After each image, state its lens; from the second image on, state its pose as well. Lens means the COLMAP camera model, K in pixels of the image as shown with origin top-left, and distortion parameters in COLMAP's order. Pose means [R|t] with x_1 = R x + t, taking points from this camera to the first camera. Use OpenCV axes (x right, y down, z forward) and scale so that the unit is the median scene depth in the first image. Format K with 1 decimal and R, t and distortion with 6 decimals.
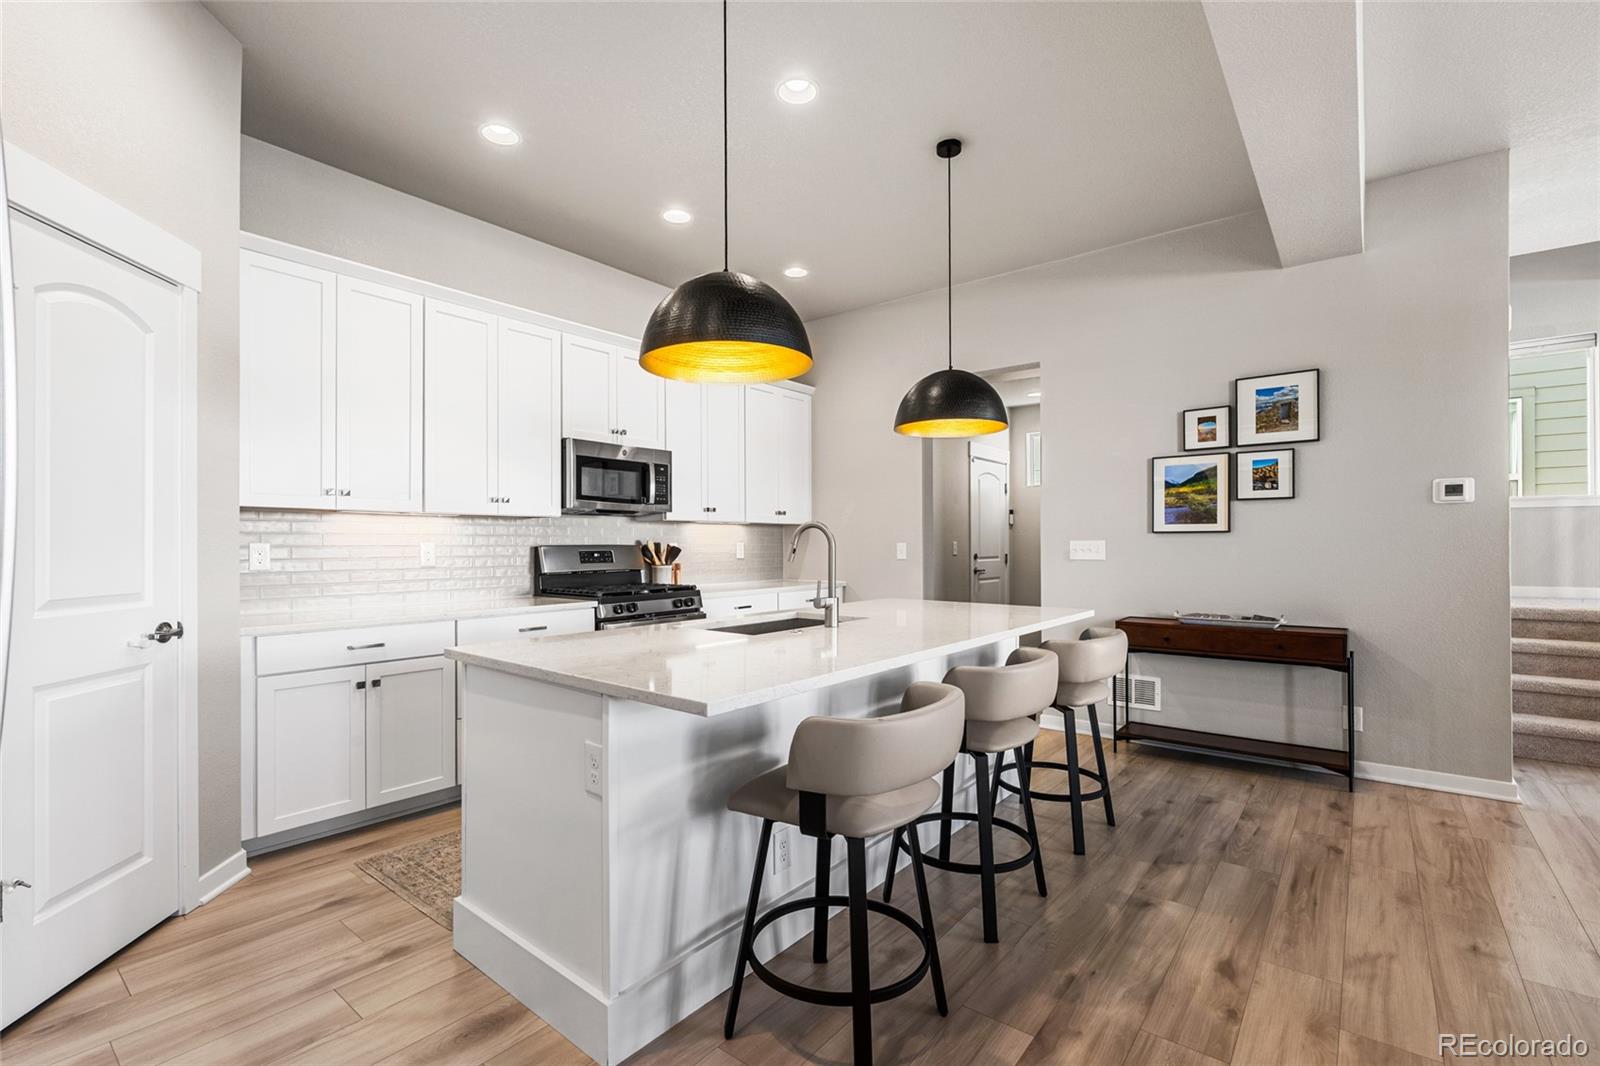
lens RADIAL K [[711.6, 0, 799.4], [0, 711.6, 541.9], [0, 0, 1]] dist [0.000087, -0.002441]
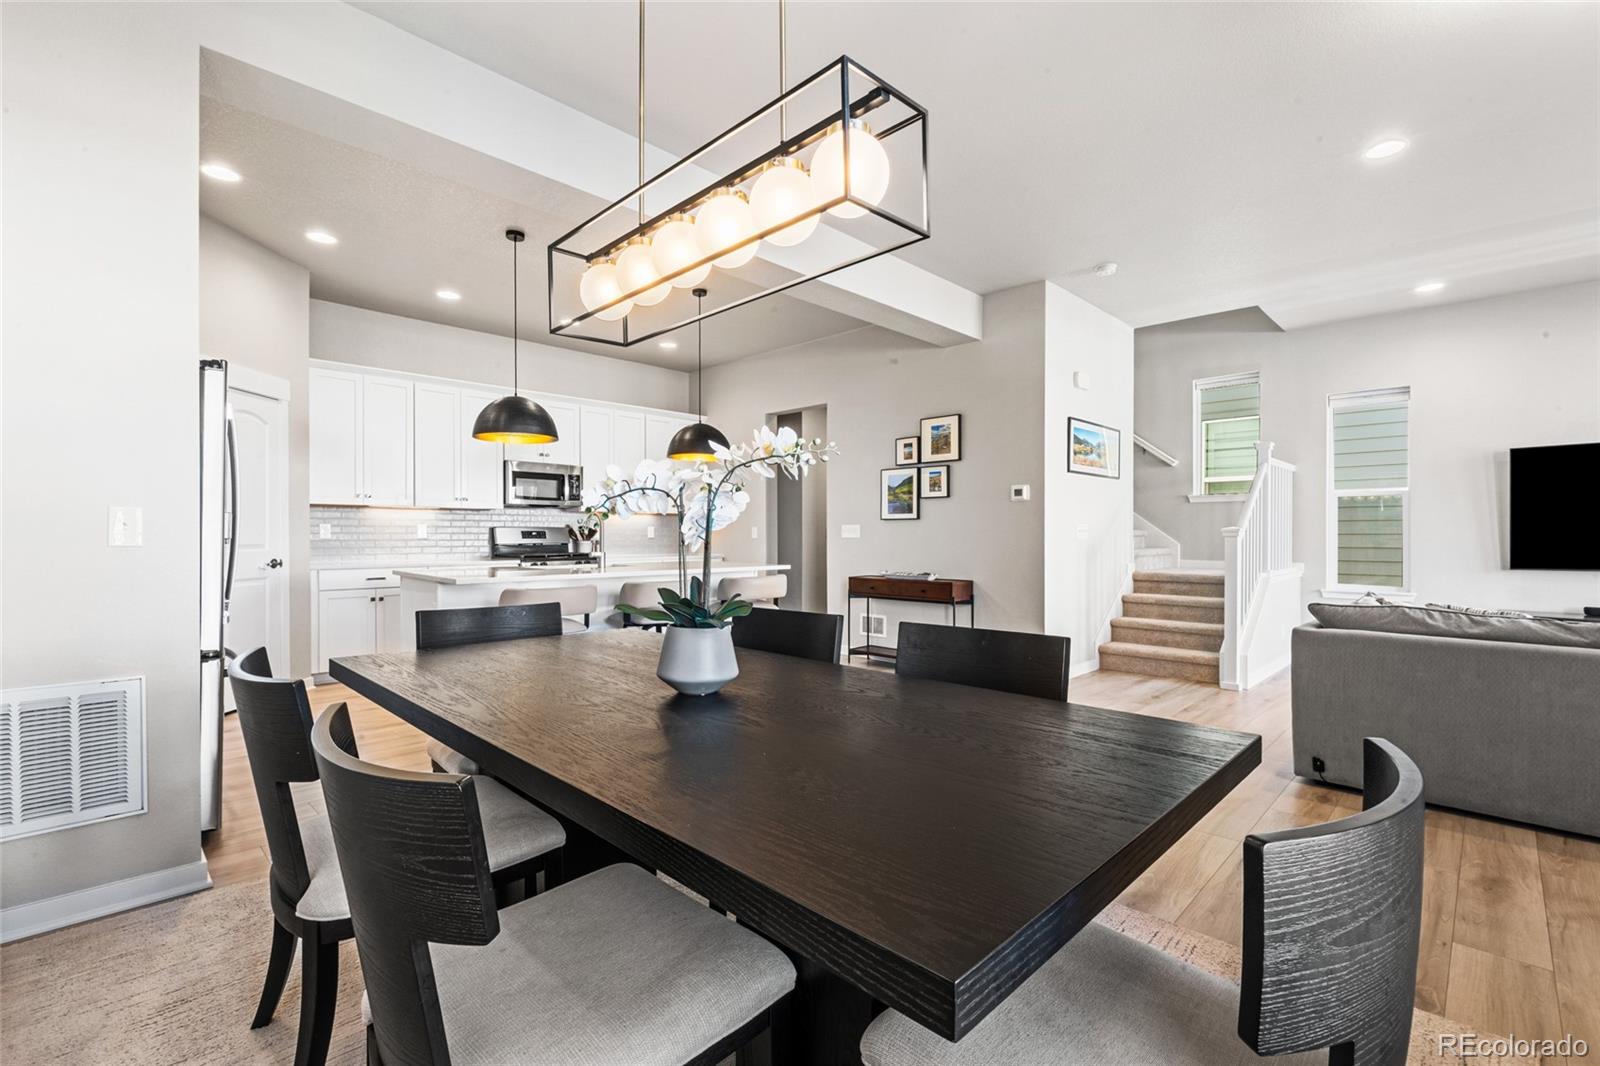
lens RADIAL K [[711.6, 0, 803.2], [0, 711.6, 541.5], [0, 0, 1]] dist [0.000087, -0.002441]
pose [[0.994893, 0.004805, -0.100824, 0.525490], [-0.003485, 0.999906, 0.013268, 0.015393], [0.100878, -0.012849, 0.994816, -0.561676]]
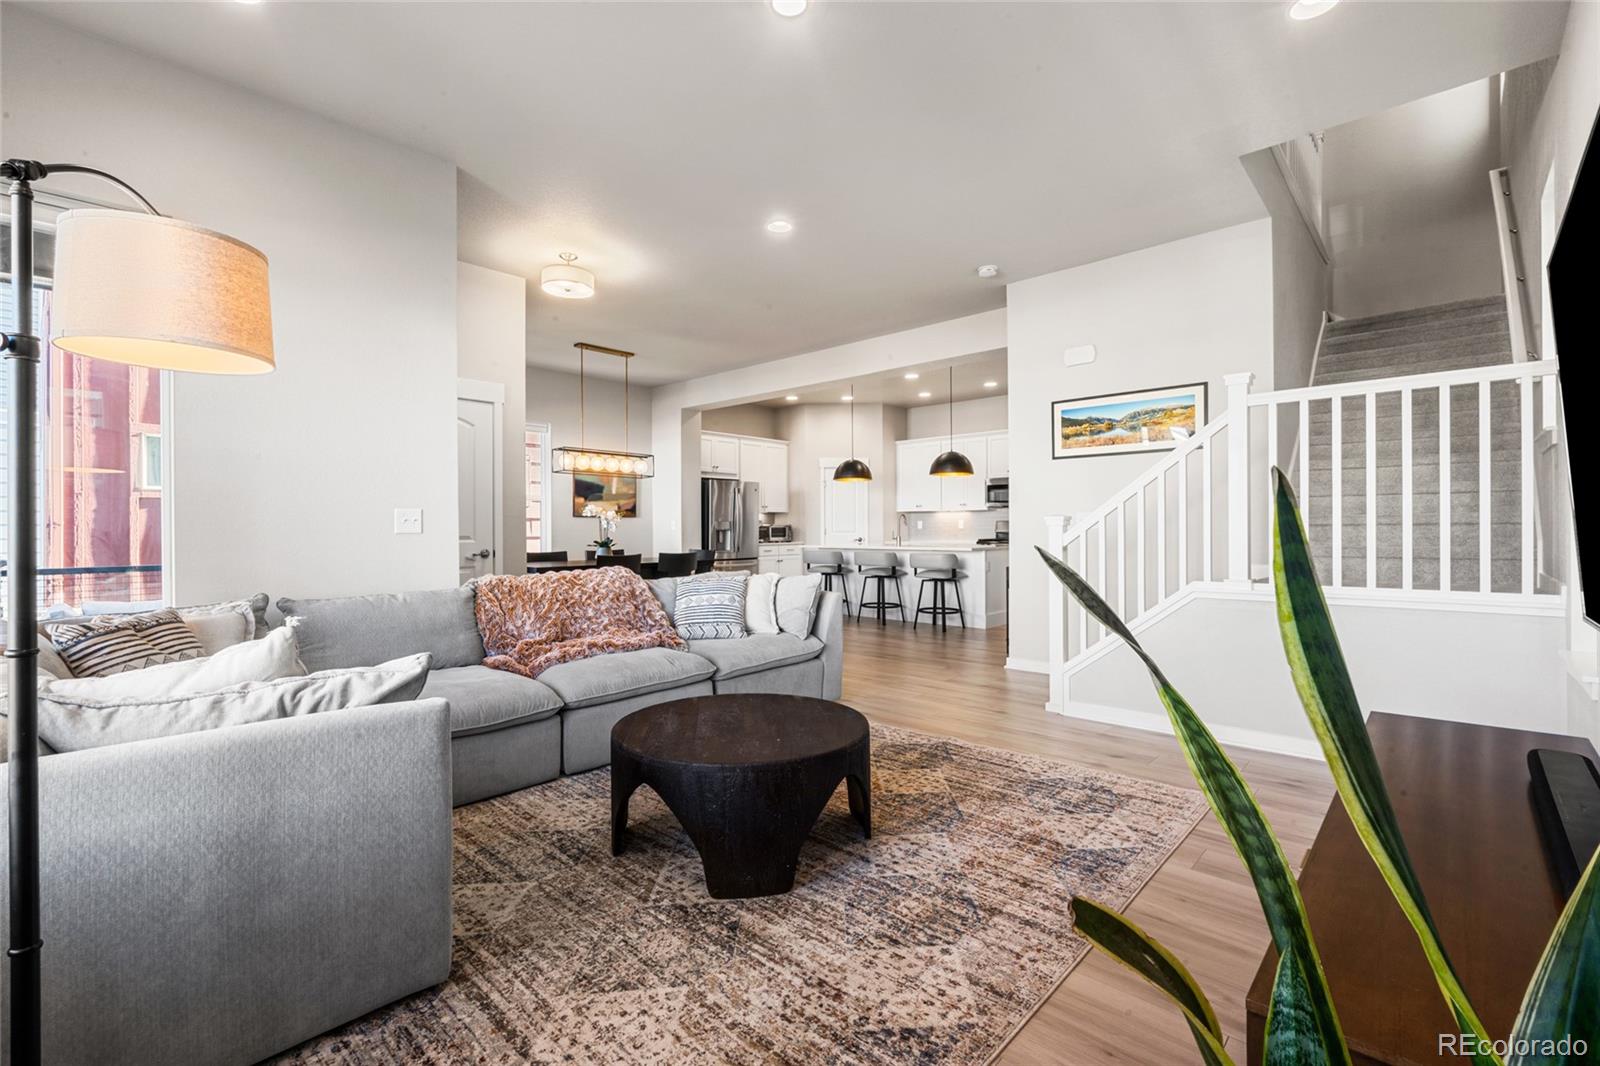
lens RADIAL K [[711.6, 0, 800.0], [0, 711.6, 521.0], [0, 0, 1]] dist [0.000087, -0.002441]
pose [[-0.065823, -0.006642, -0.997809, 2.313619], [0.009710, 0.999926, -0.007297, 0.016652], [0.997784, -0.010169, -0.065754, 0.521030]]
